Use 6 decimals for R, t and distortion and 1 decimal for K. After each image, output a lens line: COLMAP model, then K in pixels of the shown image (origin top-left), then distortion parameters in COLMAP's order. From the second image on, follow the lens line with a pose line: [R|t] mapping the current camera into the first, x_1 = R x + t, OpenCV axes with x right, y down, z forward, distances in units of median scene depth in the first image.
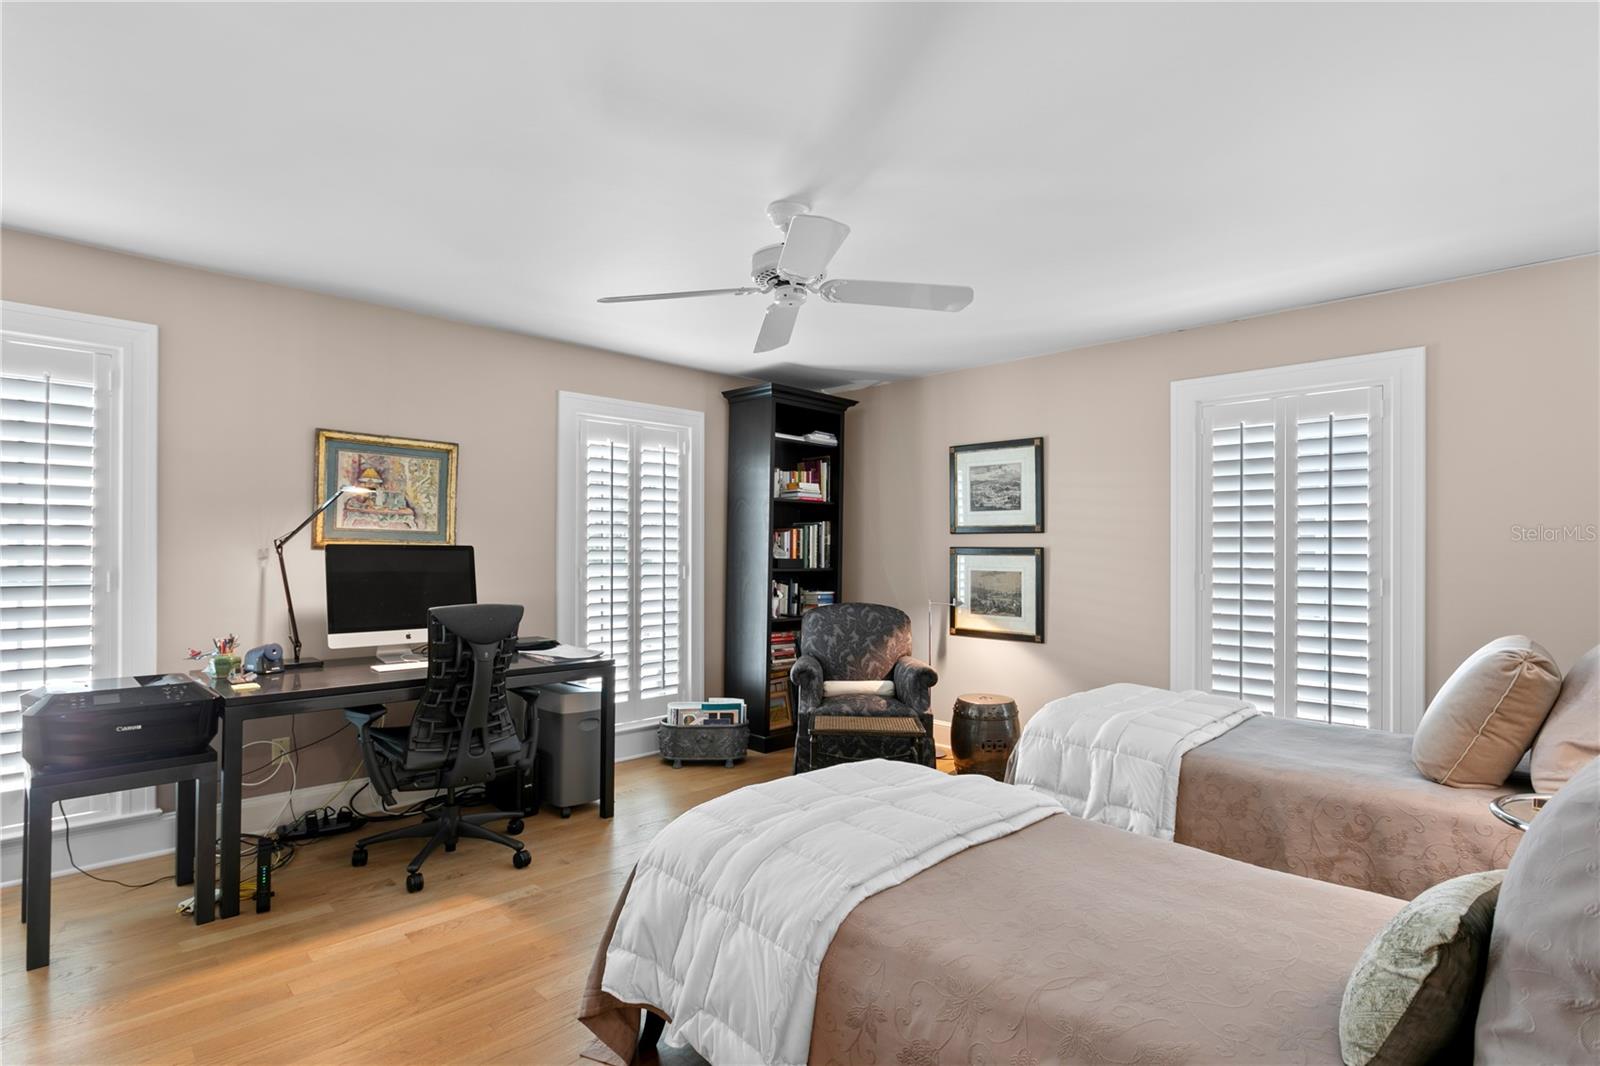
lens RADIAL K [[789.9, 0, 794.3], [0, 789.9, 536.4], [0, 0, 1]] dist [-0.006155, 0.000274]
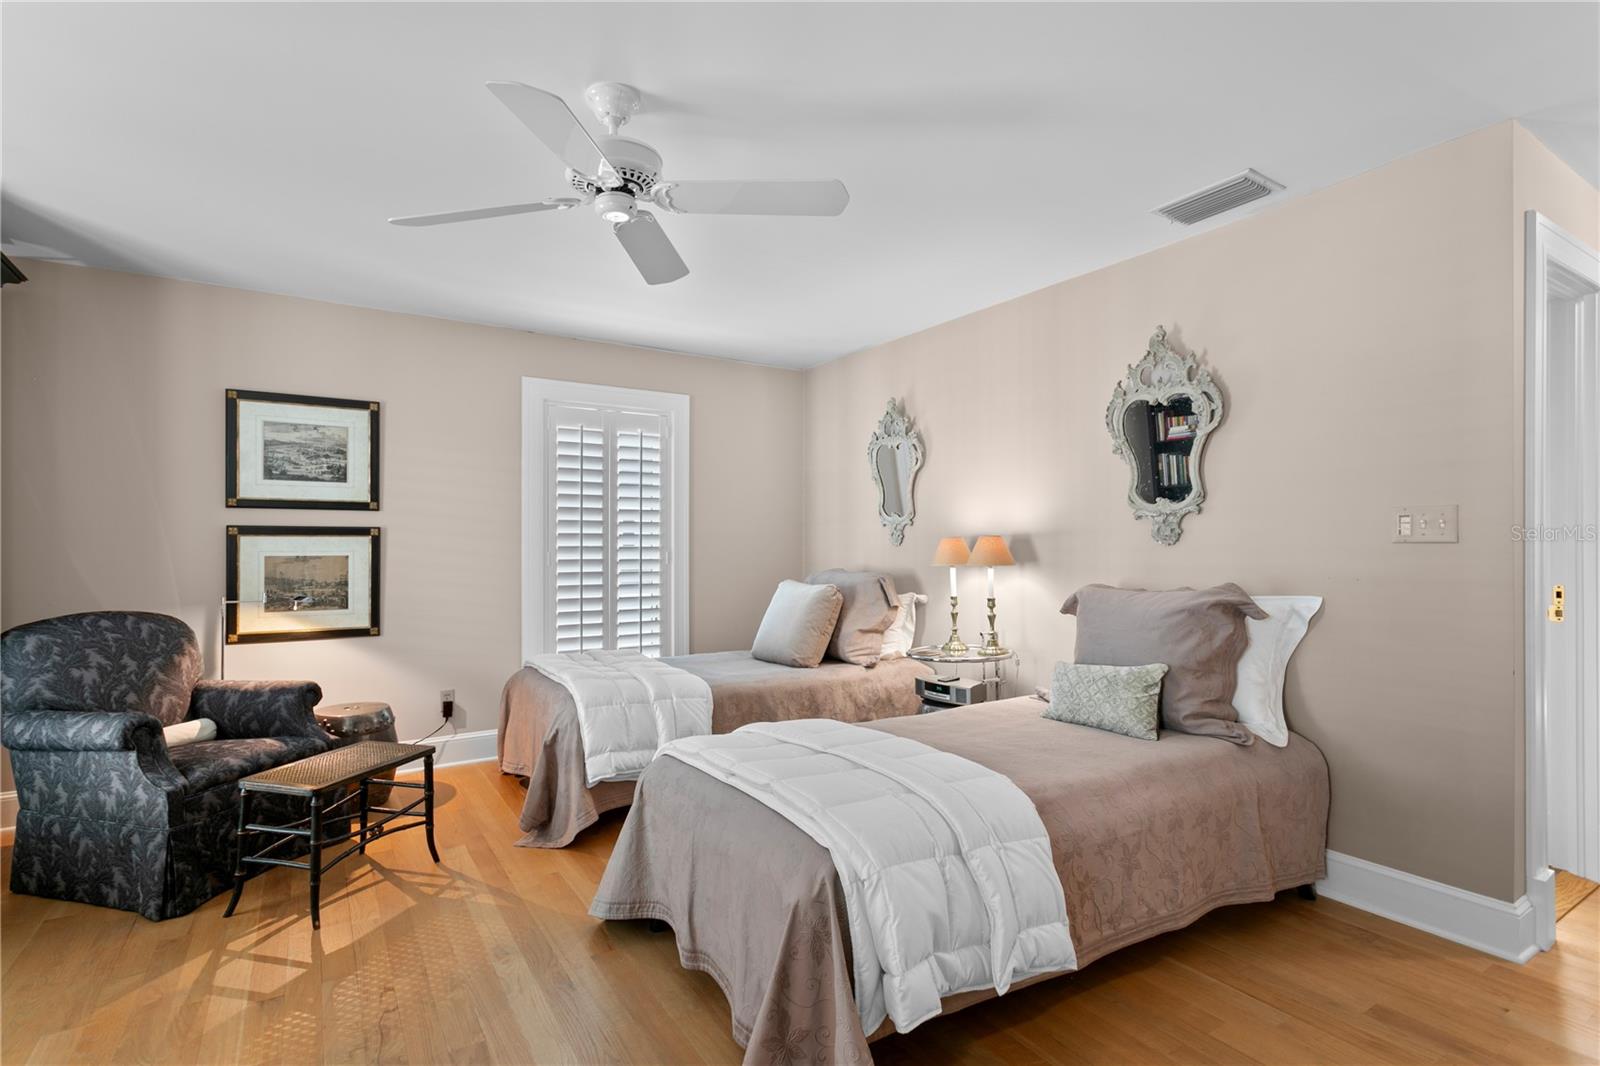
lens RADIAL K [[764.6, 0, 806.3], [0, 764.6, 539.0], [0, 0, 1]] dist [-0.021447, 0.006731]
pose [[0.215675, -0.004872, 0.976453, -0.406824], [-0.022356, 0.999701, 0.009926, 0.007833], [-0.976209, -0.023971, 0.215502, 0.341131]]
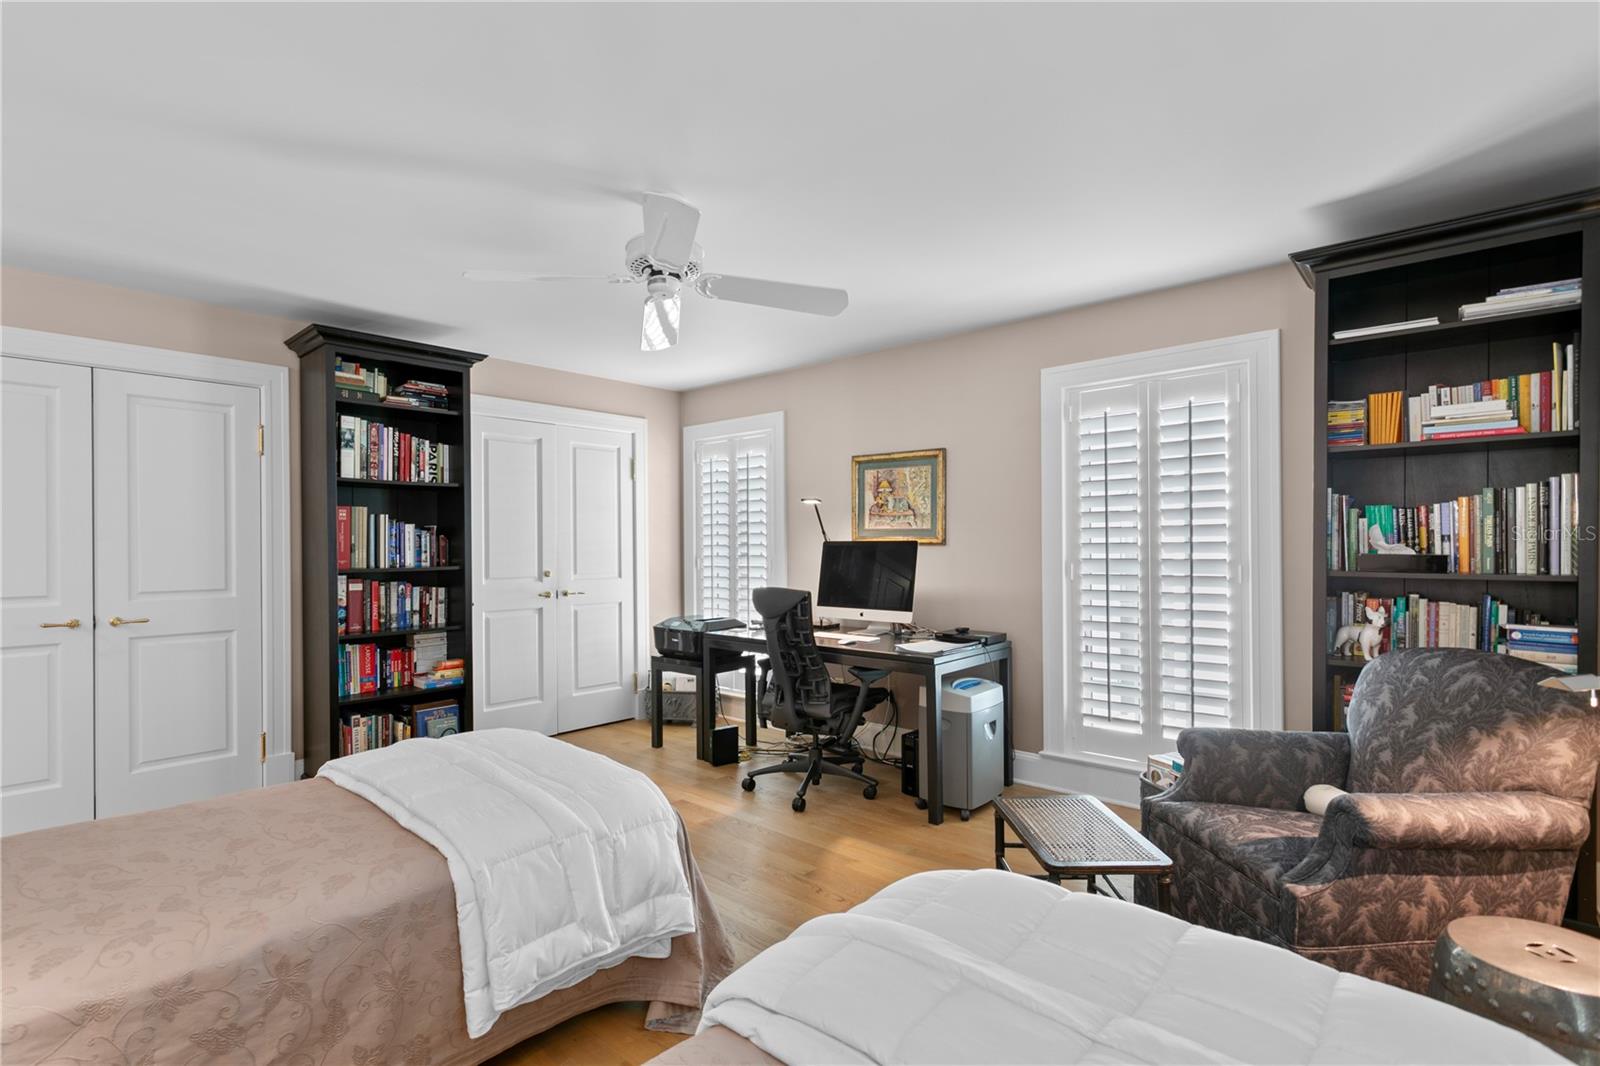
lens RADIAL K [[764.6, 0, 787.7], [0, 764.6, 543.7], [0, 0, 1]] dist [-0.021447, 0.006731]
pose [[0.051099, -0.012281, -0.998618, 0.525723], [0.019941, 0.999738, -0.011274, 0.019784], [0.998495, -0.019337, 0.051330, 0.608492]]
